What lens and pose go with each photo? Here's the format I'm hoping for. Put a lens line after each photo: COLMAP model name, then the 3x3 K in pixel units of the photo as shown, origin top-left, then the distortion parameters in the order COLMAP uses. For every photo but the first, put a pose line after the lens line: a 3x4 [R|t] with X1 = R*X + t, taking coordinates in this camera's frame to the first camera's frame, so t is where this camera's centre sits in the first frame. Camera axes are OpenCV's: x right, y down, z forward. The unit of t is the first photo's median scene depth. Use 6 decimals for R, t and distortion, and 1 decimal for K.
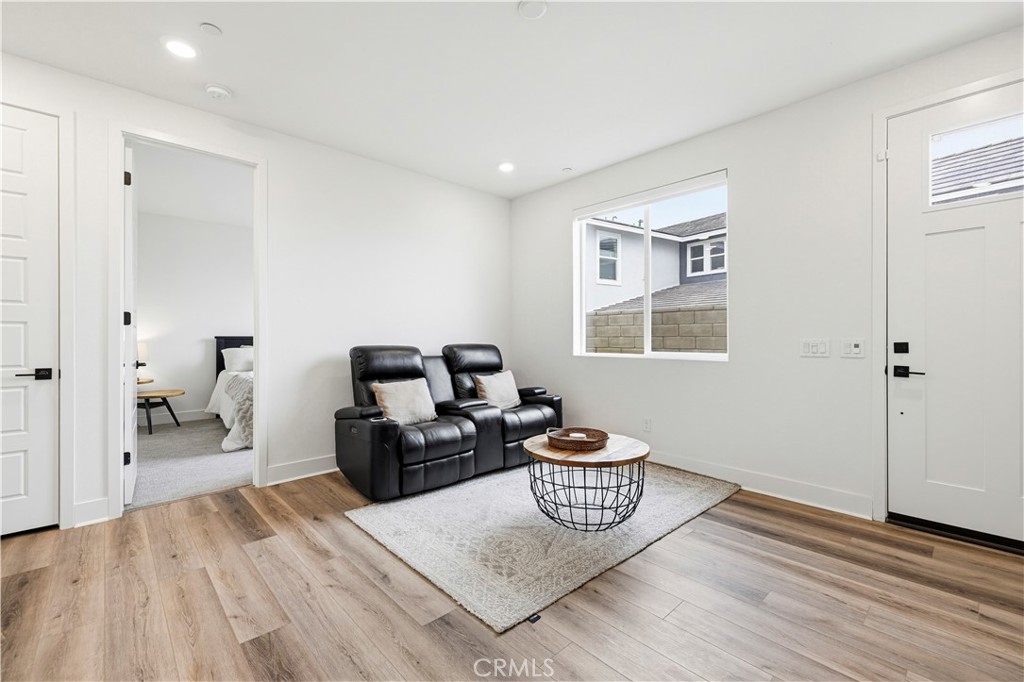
lens RADIAL K [[439.3, 0, 514.0], [0, 439.3, 340.6], [0, 0, 1]] dist [0.001886, 0.000029]
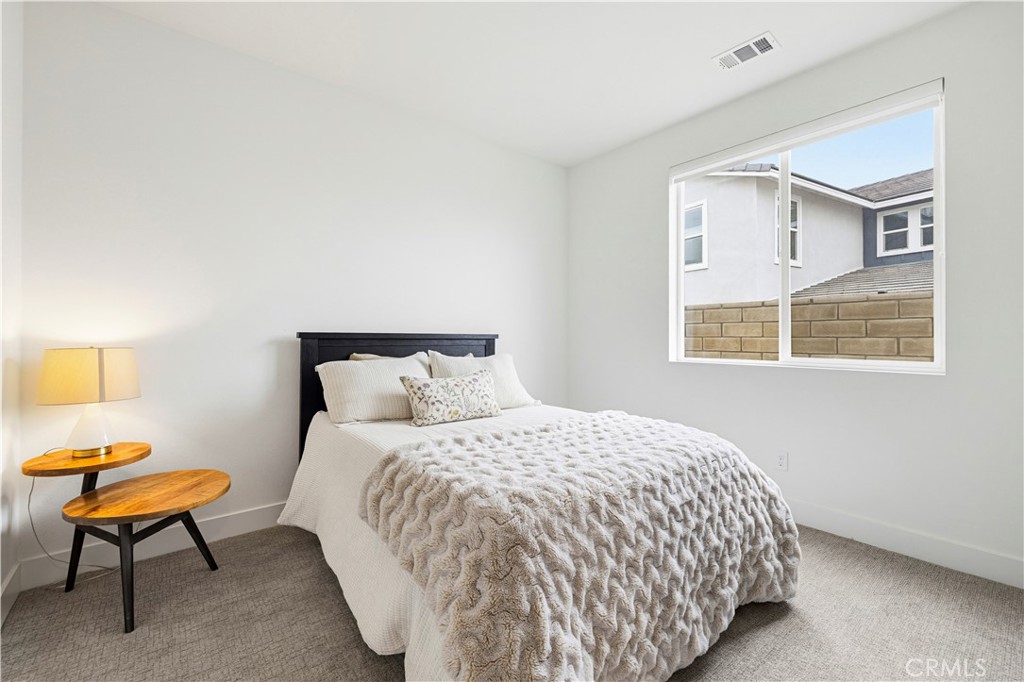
lens RADIAL K [[439.3, 0, 510.1], [0, 439.3, 339.3], [0, 0, 1]] dist [0.001886, 0.000029]
pose [[0.999994, 0.003372, -0.000448, -0.219798], [-0.003375, 0.999972, -0.006632, -0.000363], [0.000425, 0.006634, 0.999978, 0.268424]]
